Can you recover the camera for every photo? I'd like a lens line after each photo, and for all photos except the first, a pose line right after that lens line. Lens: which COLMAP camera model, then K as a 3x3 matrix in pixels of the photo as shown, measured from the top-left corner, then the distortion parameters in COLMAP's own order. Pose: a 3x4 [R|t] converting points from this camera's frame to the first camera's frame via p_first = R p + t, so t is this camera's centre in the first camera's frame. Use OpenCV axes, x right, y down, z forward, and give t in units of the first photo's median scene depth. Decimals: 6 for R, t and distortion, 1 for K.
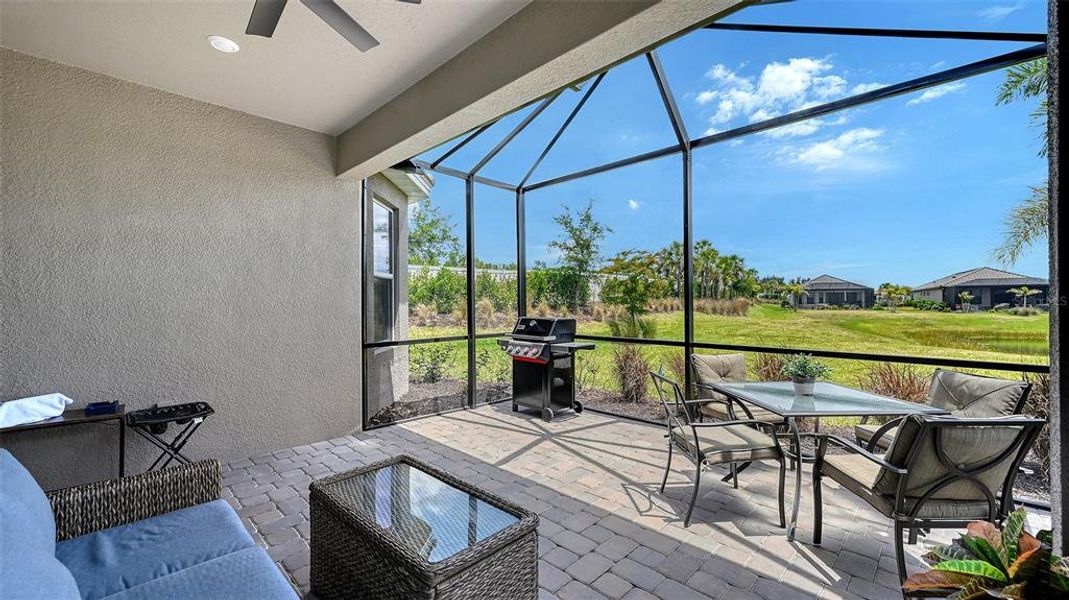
lens RADIAL K [[423.2, 0, 539.2], [0, 423.2, 299.2], [0, 0, 1]] dist [-0.005991, 0.000206]
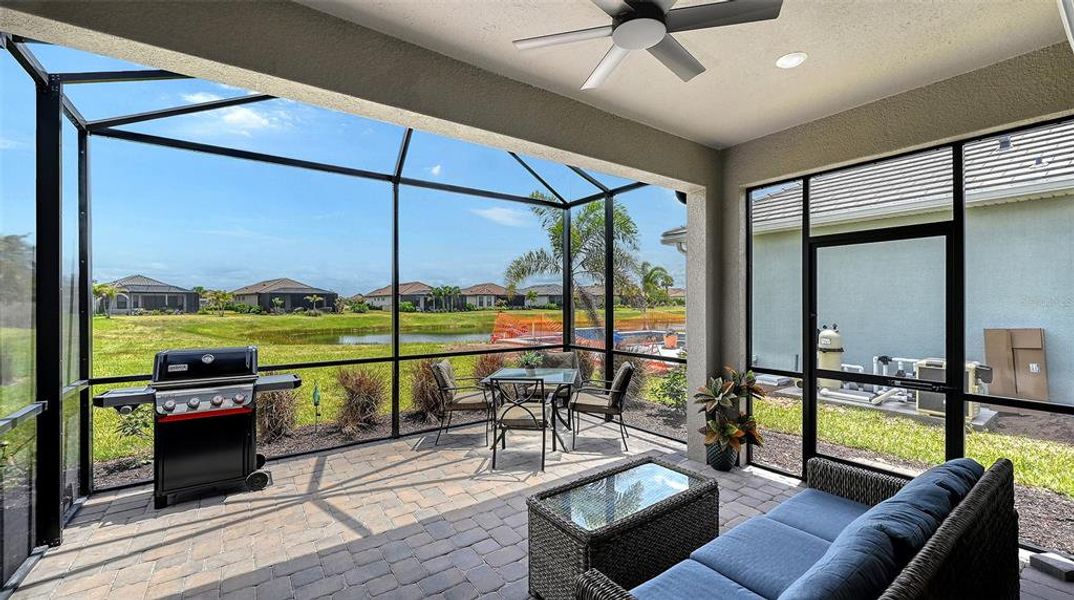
lens RADIAL K [[426.5, 0, 538.0], [0, 426.5, 303.3], [0, 0, 1]] dist [-0.005307, -0.000933]
pose [[0.182828, 0.003210, 0.983140, -0.544738], [-0.005401, 0.999983, -0.002261, -0.030198], [-0.983130, -0.004896, 0.182842, 0.349431]]
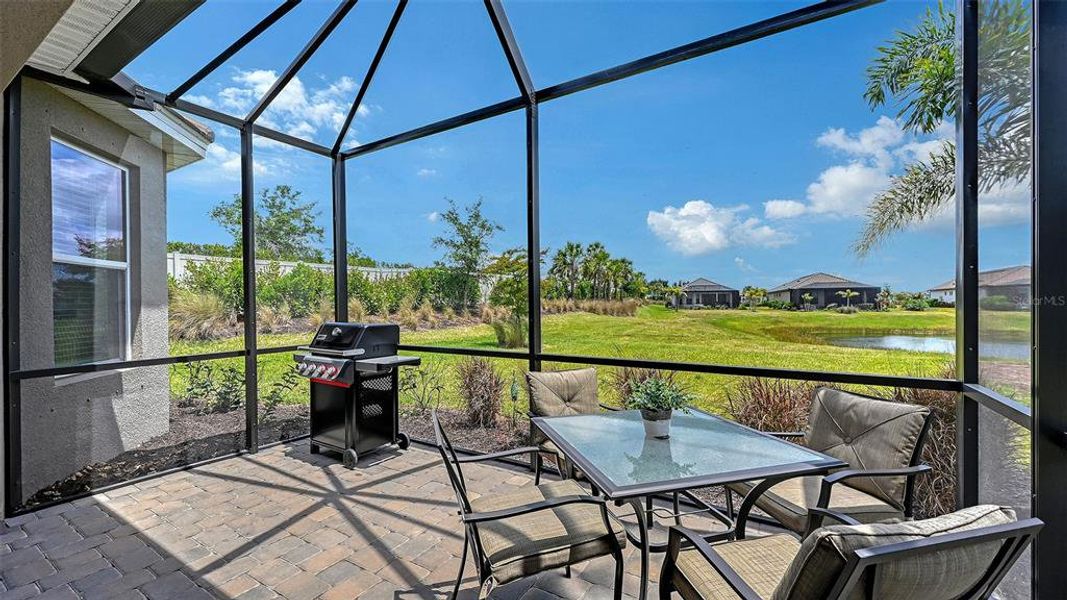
lens RADIAL K [[422.4, 0, 539.4], [0, 422.4, 302.1], [0, 0, 1]] dist [-0.005991, 0.000206]
pose [[0.973892, -0.003140, 0.226989, 0.152452], [0.002430, 0.999991, 0.003406, 0.003957], [-0.226998, -0.002766, 0.973891, 0.201667]]
